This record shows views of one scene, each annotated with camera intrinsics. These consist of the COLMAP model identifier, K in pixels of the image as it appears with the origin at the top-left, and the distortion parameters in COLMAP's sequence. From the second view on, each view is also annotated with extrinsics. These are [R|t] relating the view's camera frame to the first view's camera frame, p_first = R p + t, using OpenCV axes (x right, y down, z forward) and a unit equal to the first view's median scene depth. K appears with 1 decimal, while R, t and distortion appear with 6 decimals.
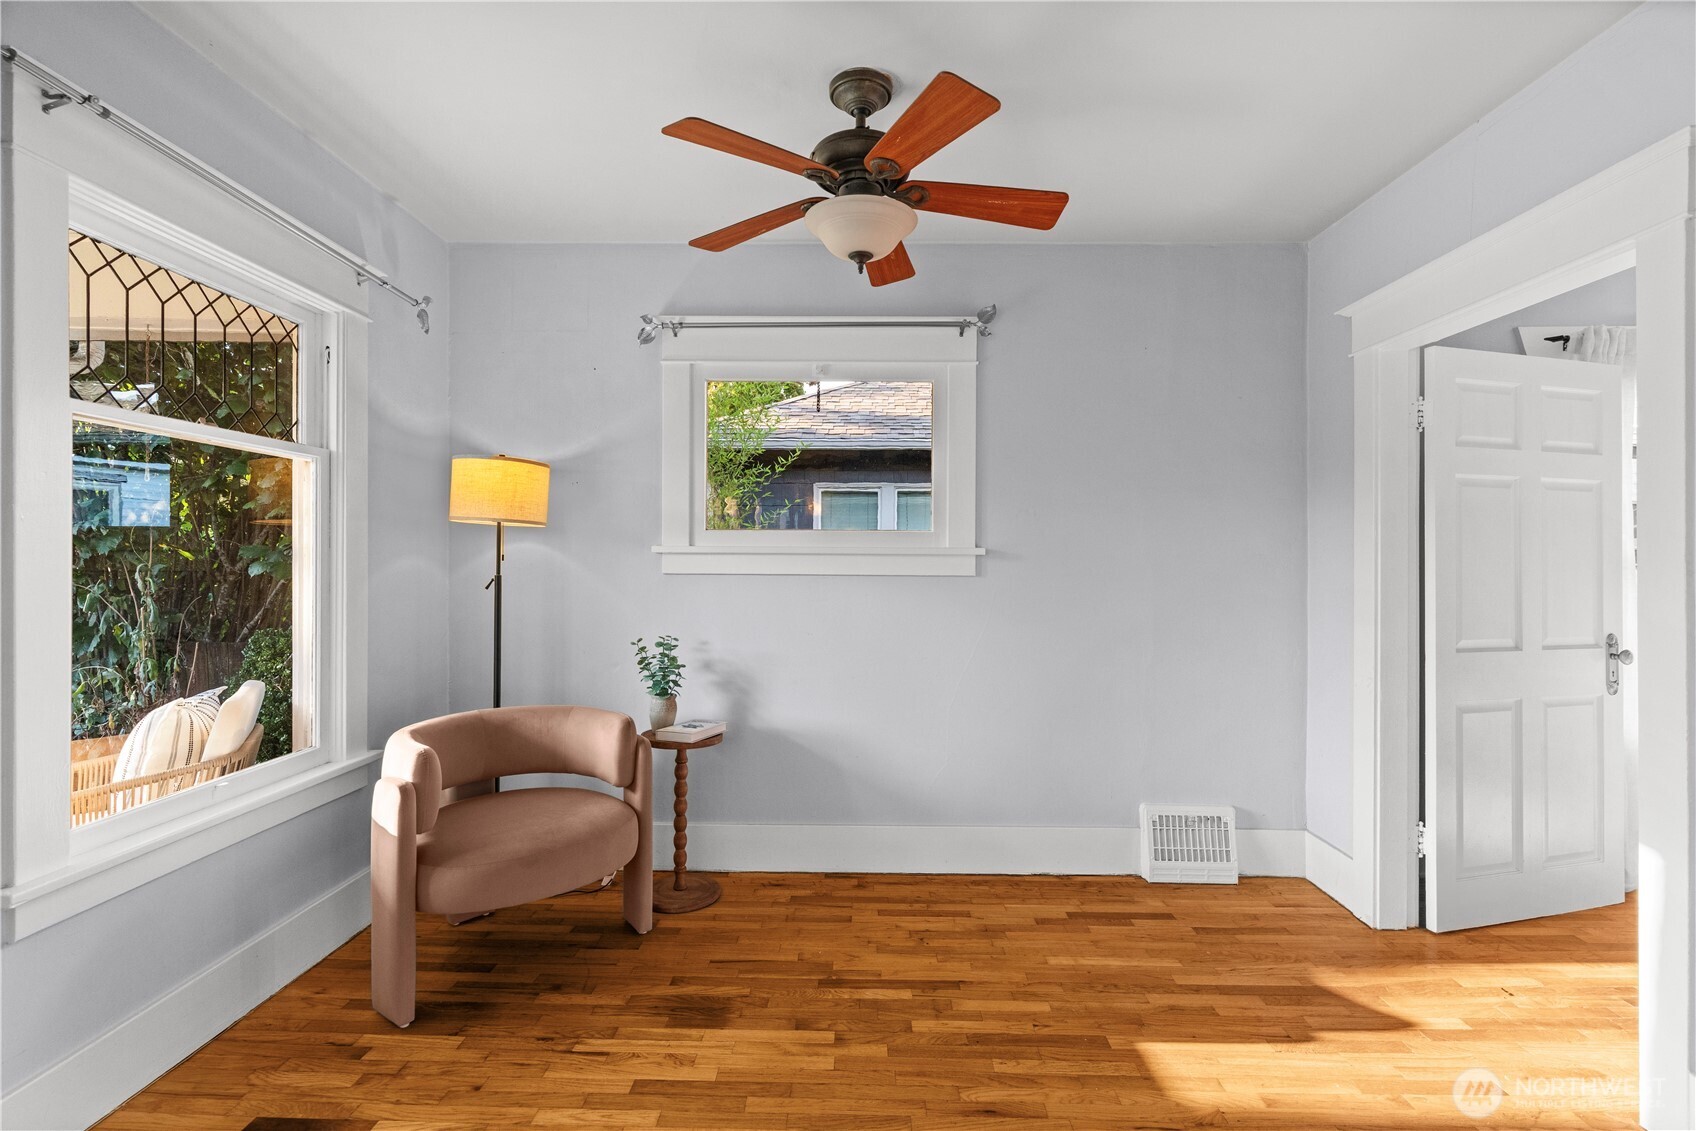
lens RADIAL K [[780.8, 0, 851.0], [0, 780.8, 554.5], [0, 0, 1]] dist [0.000332, 0.000666]
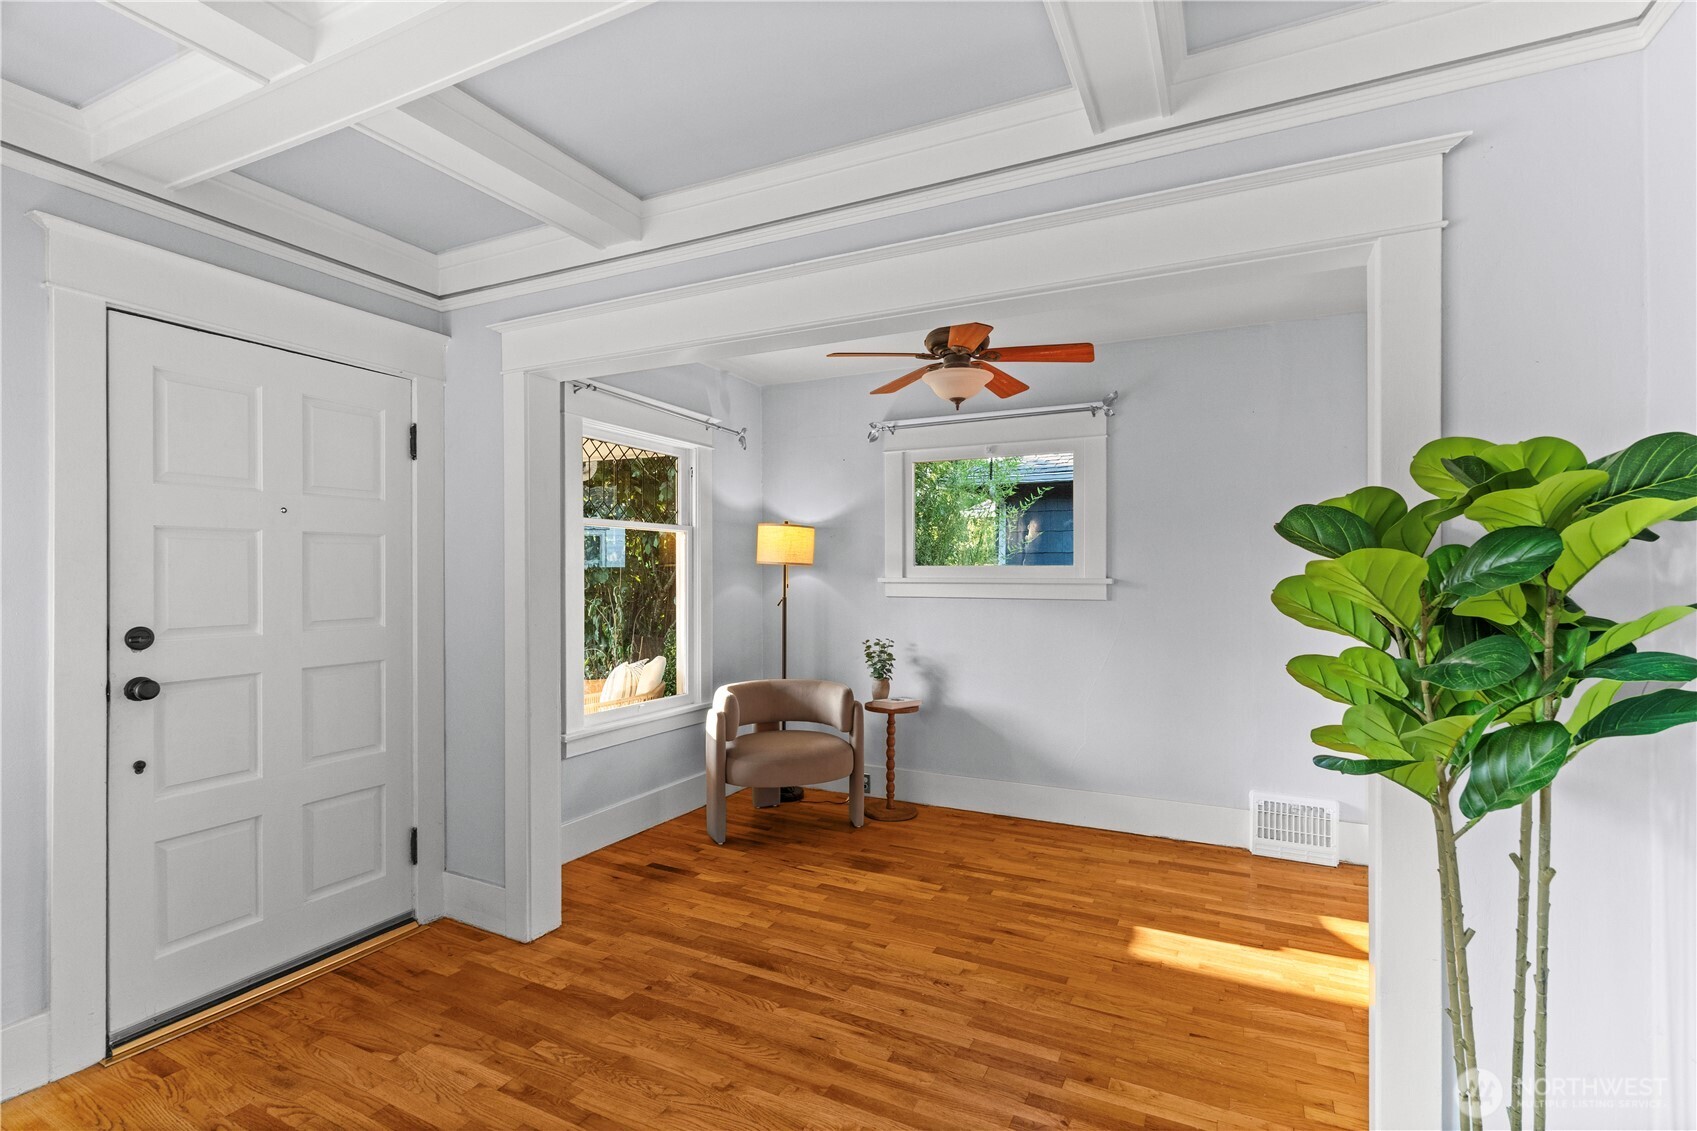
lens RADIAL K [[777.1, 0, 858.6], [0, 777.1, 563.0], [0, 0, 1]] dist [0.002849, 0.000370]
pose [[0.903777, -0.011391, -0.427852, 0.406397], [0.007897, 0.999919, -0.009940, -0.029407], [0.427931, 0.005605, 0.903794, -0.411311]]
